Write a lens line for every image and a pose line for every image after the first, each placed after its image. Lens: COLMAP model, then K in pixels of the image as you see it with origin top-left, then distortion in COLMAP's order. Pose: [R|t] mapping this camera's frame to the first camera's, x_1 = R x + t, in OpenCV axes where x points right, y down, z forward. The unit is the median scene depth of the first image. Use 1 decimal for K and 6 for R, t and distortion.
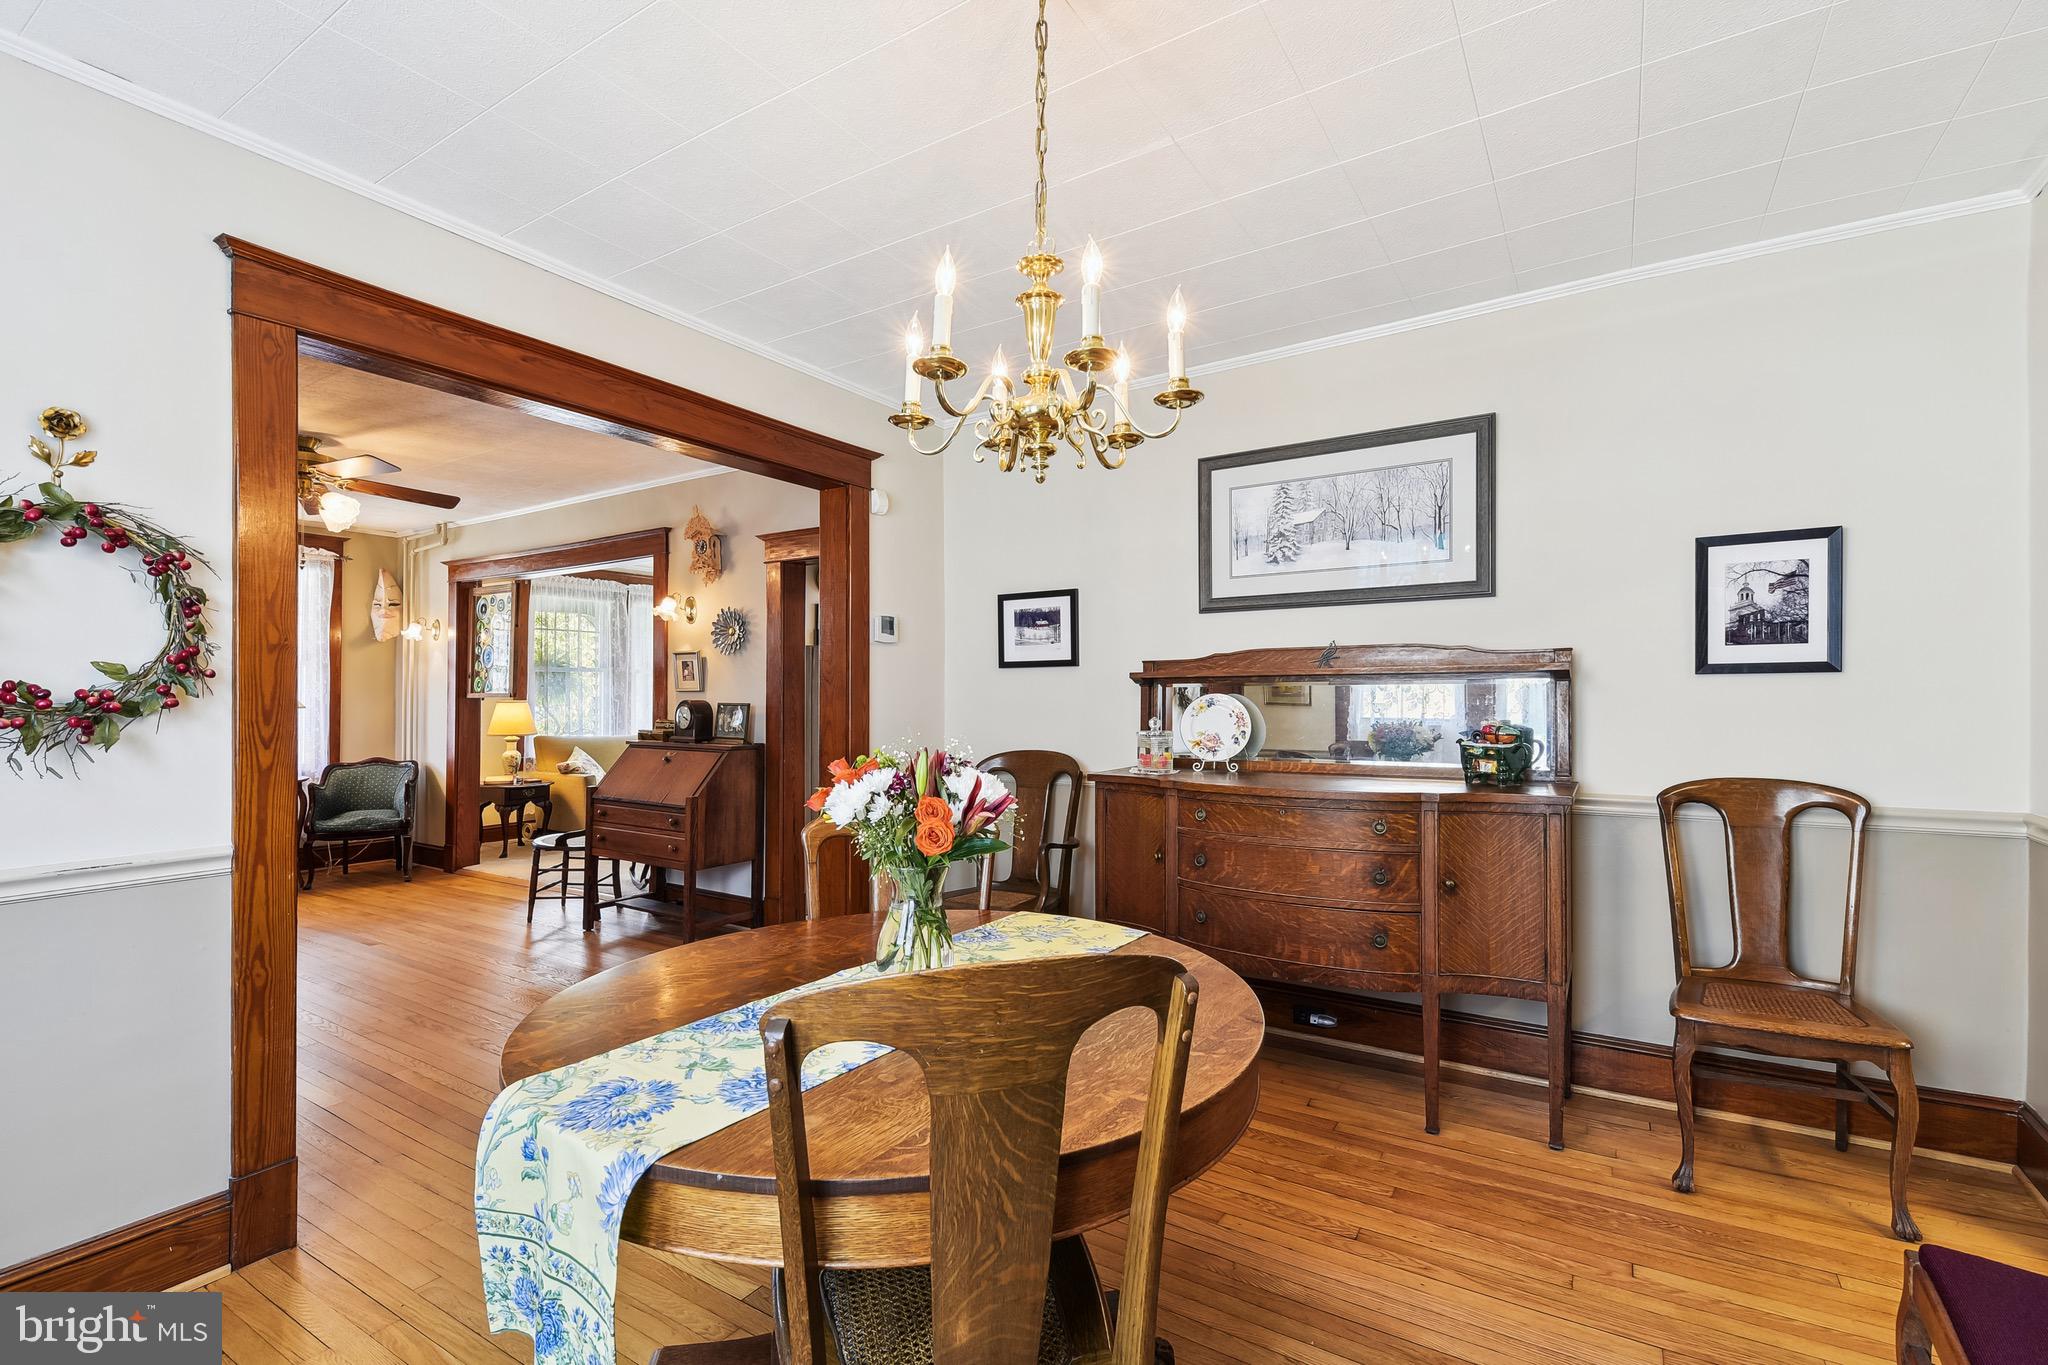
lens RADIAL K [[910.3, 0, 1022.8], [0, 910.3, 687.6], [0, 0, 1]] dist [0.007620, -0.000491]
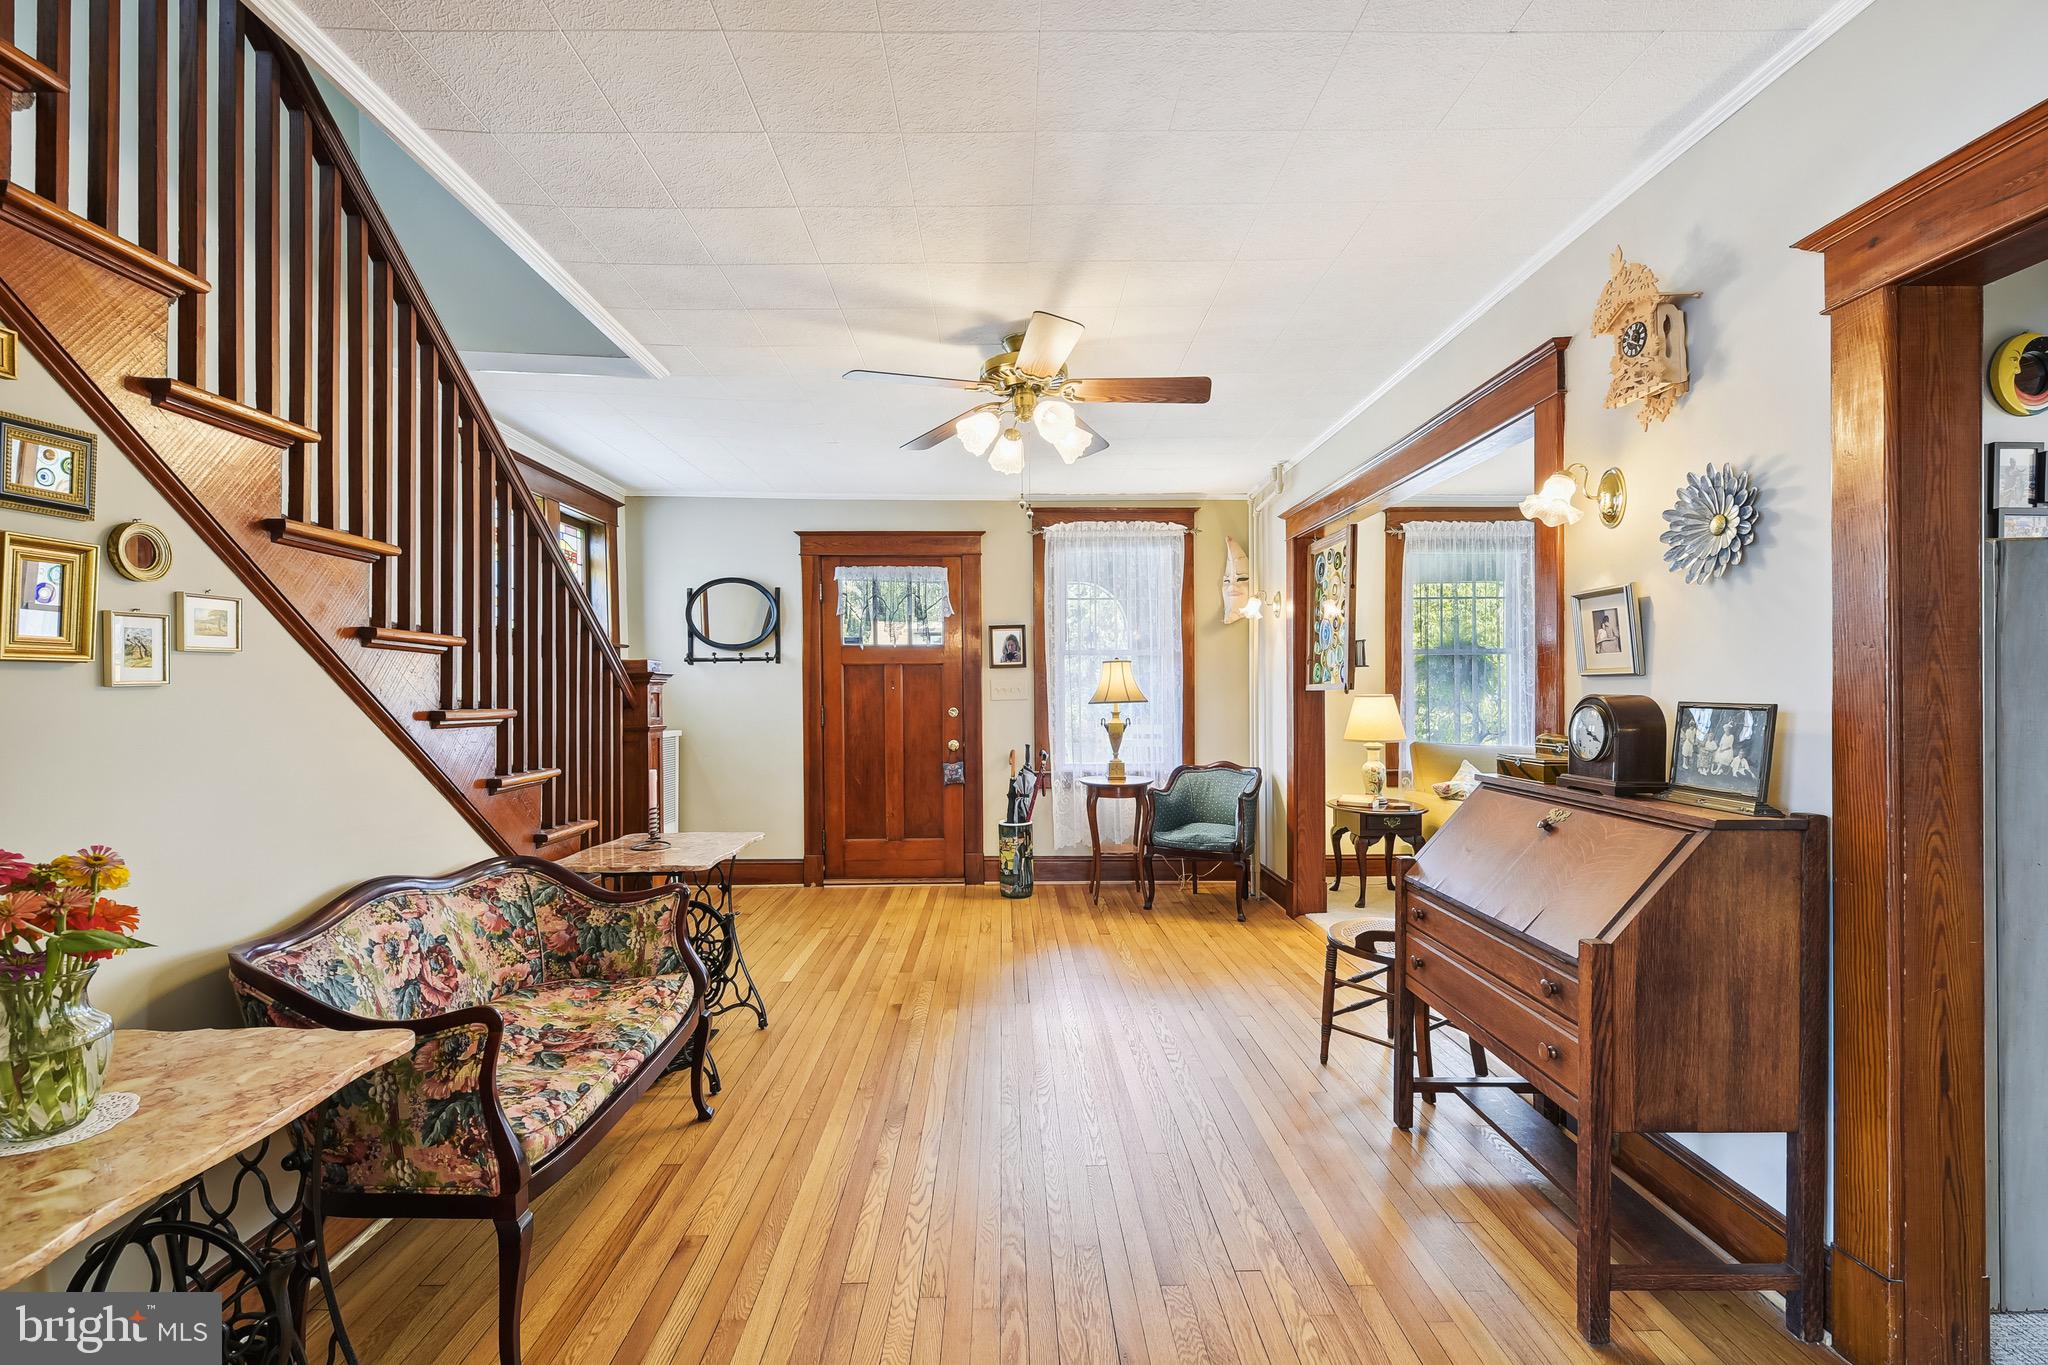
lens RADIAL K [[910.3, 0, 1022.8], [0, 910.3, 687.6], [0, 0, 1]] dist [0.007620, -0.000491]
pose [[0.561400, -0.002930, -0.827539, -0.152434], [0.008993, 0.999956, 0.002560, 0.006265], [0.827496, -0.008879, 0.561402, 0.499508]]
